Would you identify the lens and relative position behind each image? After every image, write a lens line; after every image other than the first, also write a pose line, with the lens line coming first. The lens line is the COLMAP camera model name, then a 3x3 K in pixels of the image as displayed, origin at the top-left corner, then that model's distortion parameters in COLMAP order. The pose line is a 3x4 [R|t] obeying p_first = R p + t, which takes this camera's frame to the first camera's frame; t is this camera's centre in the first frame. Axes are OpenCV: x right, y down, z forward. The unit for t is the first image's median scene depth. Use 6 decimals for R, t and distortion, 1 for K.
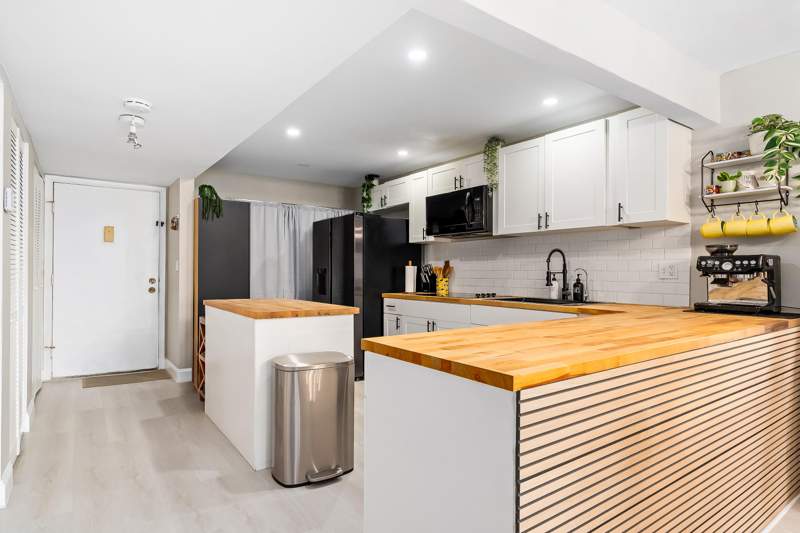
lens RADIAL K [[391.7, 0, 400.0], [0, 391.7, 266.5], [0, 0, 1]] dist [-0.000830, -0.000330]
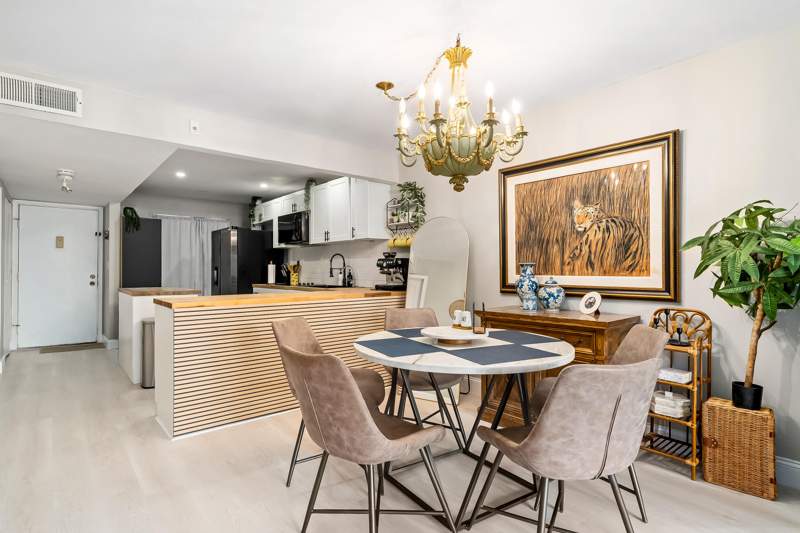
lens RADIAL K [[426.3, 0, 400.5], [0, 426.3, 261.5], [0, 0, 1]] dist [0.000201, 0.000278]
pose [[0.999985, -0.005276, -0.001395, 0.494206], [0.005268, 0.999969, -0.005831, -0.001156], [0.001426, 0.005824, 0.999982, -0.535917]]
